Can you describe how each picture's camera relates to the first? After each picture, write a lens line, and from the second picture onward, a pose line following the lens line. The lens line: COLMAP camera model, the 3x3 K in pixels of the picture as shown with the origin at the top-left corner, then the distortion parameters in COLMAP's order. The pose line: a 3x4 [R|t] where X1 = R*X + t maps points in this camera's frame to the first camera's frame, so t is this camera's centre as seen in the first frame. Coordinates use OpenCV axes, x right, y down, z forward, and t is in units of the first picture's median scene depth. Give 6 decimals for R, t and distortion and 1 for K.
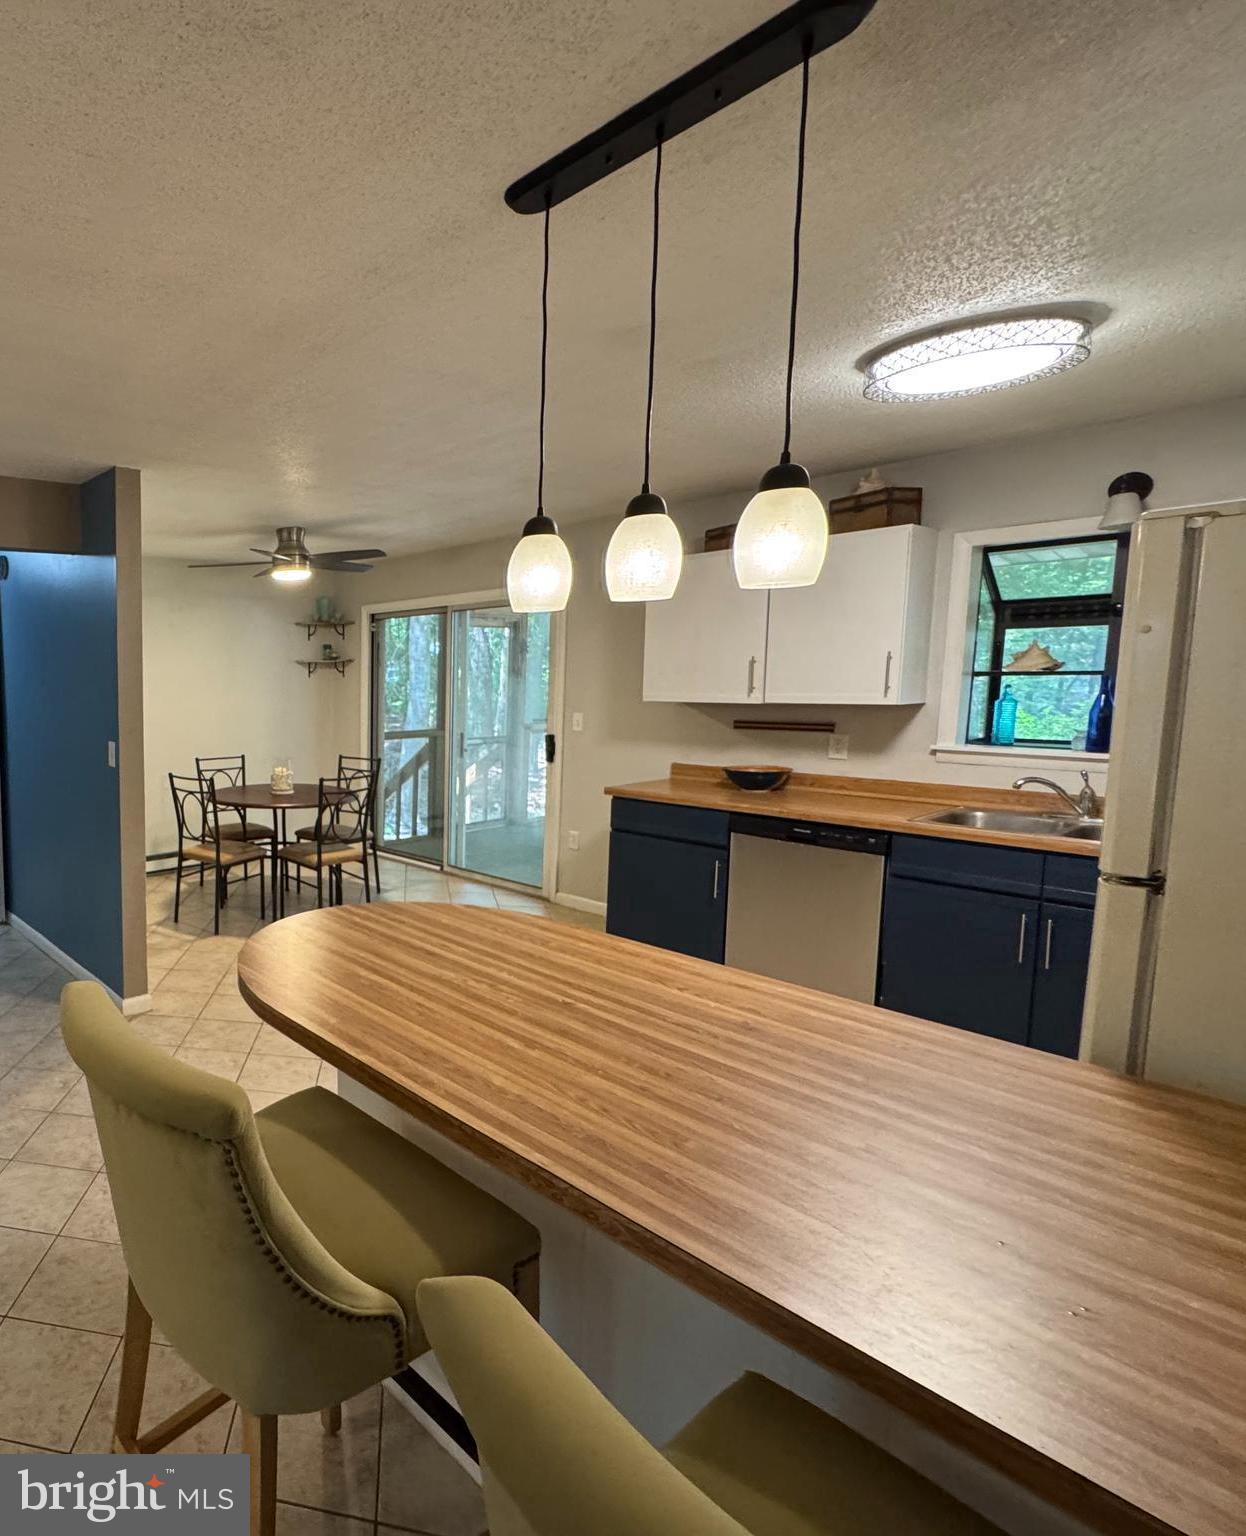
lens RADIAL K [[822.2, 0, 222.7], [0, 822.2, 766.2], [0, 0, 1]] dist [-0.000817, -0.000888]
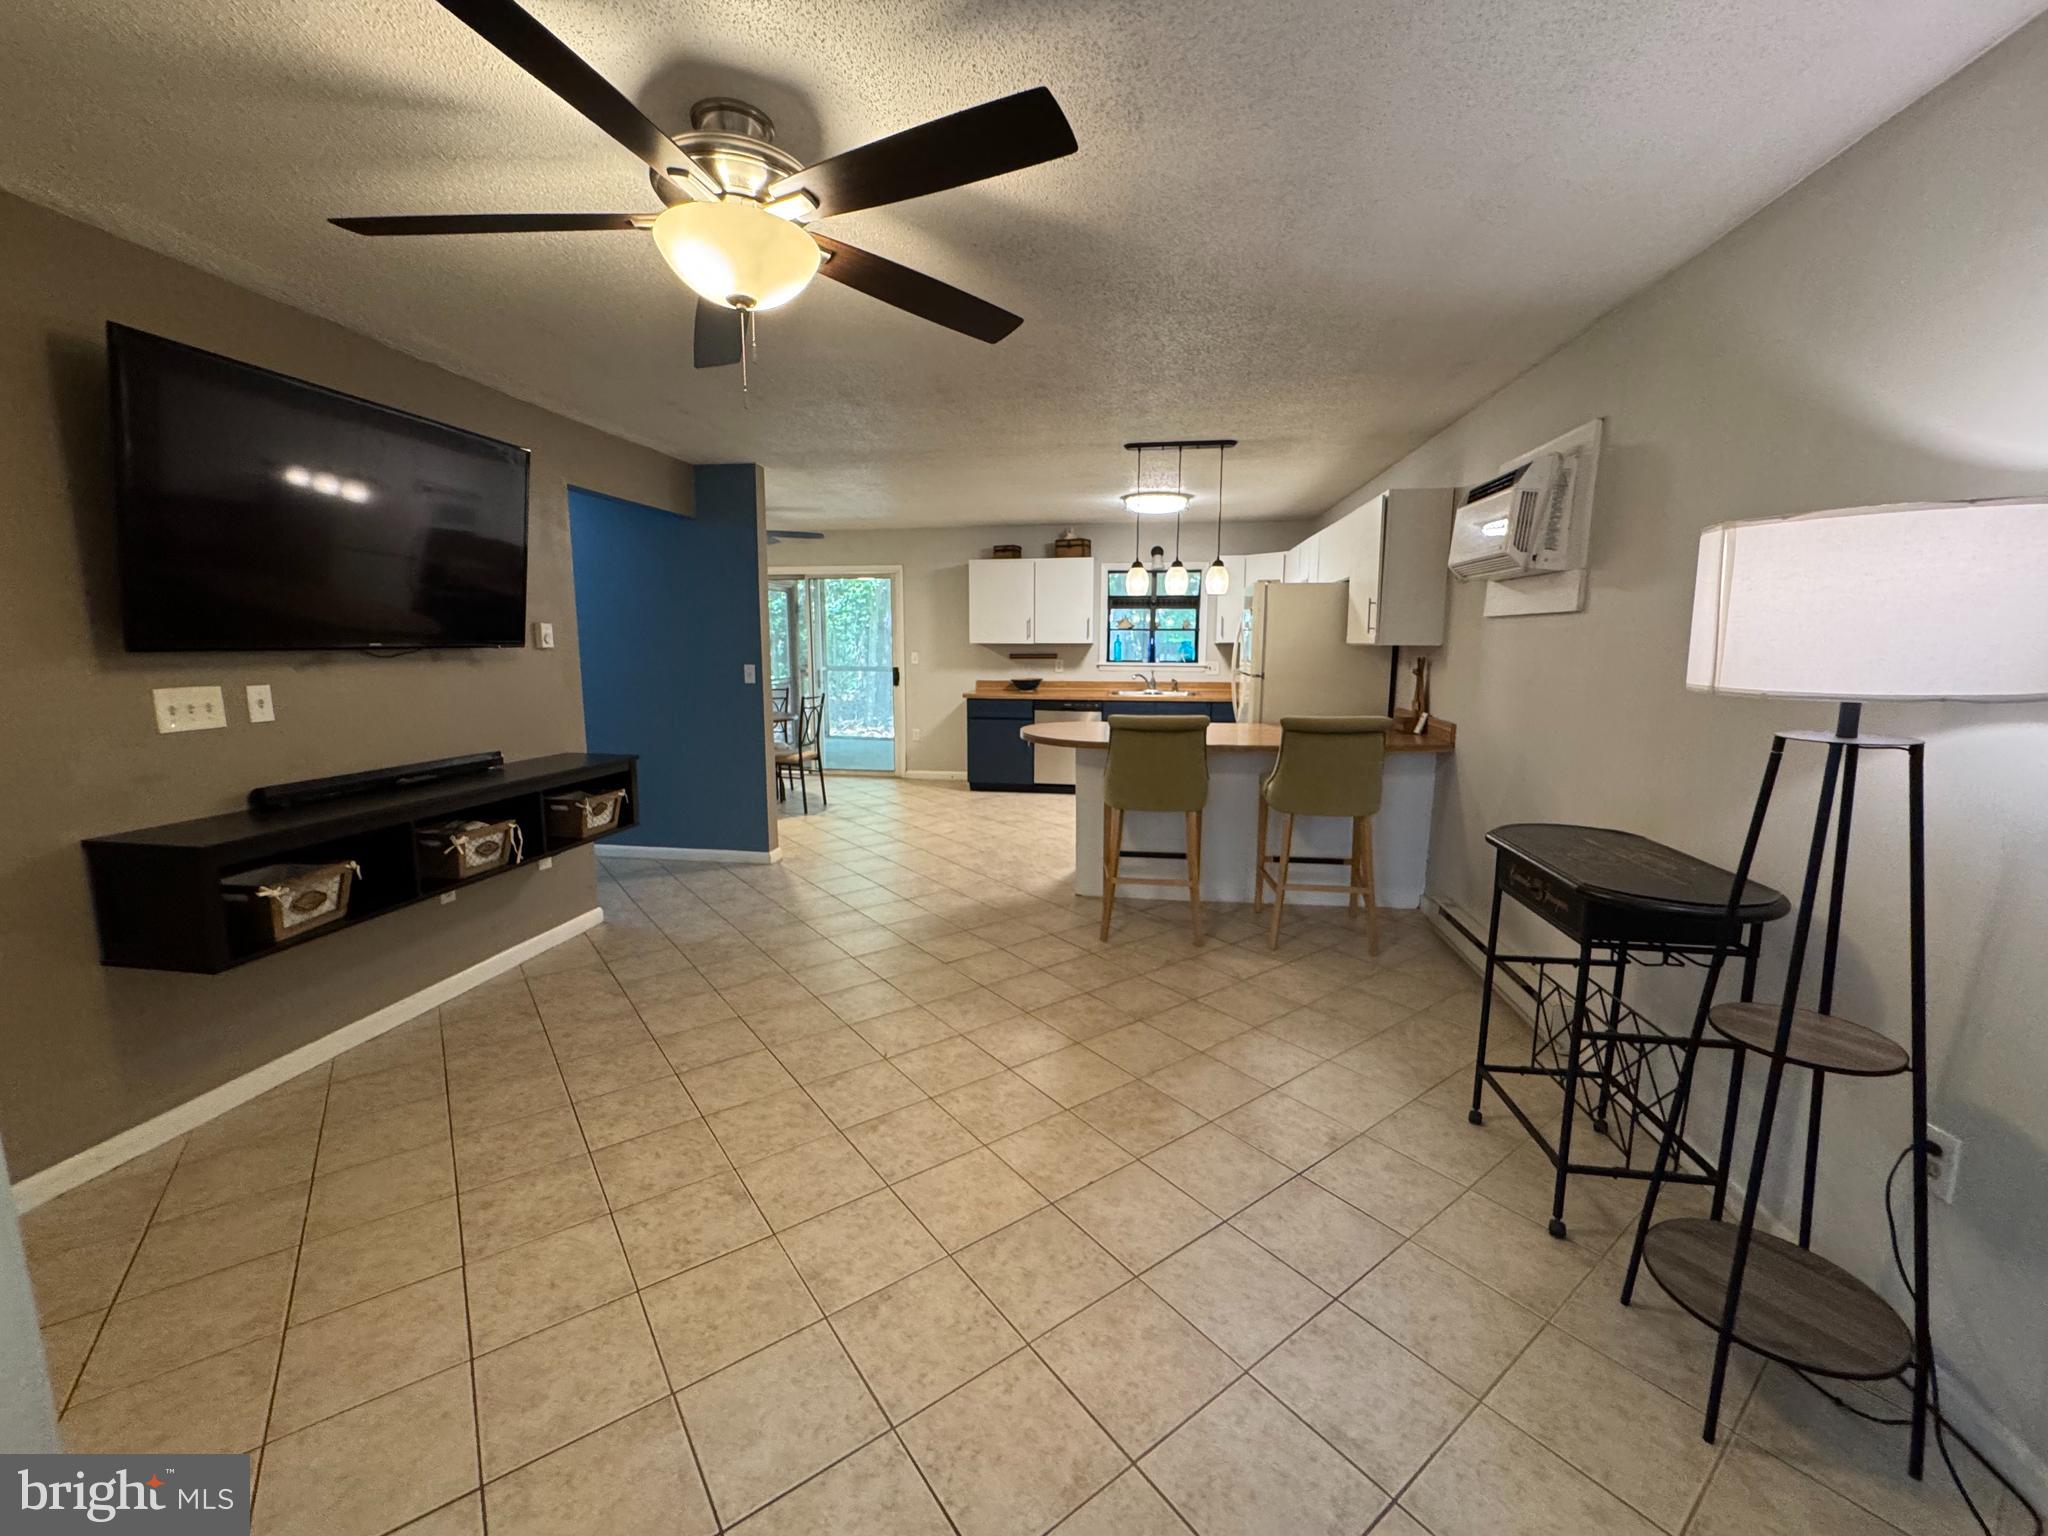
lens RADIAL K [[821.6, 0, 1023.3], [0, 821.6, 765.7], [0, 0, 1]] dist [-0.003611, 0.000411]
pose [[0.642311, -0.102068, 0.759618, -0.900262], [0.071342, 0.994752, 0.073337, 0.069561], [-0.763117, 0.007087, 0.646222, -0.224854]]
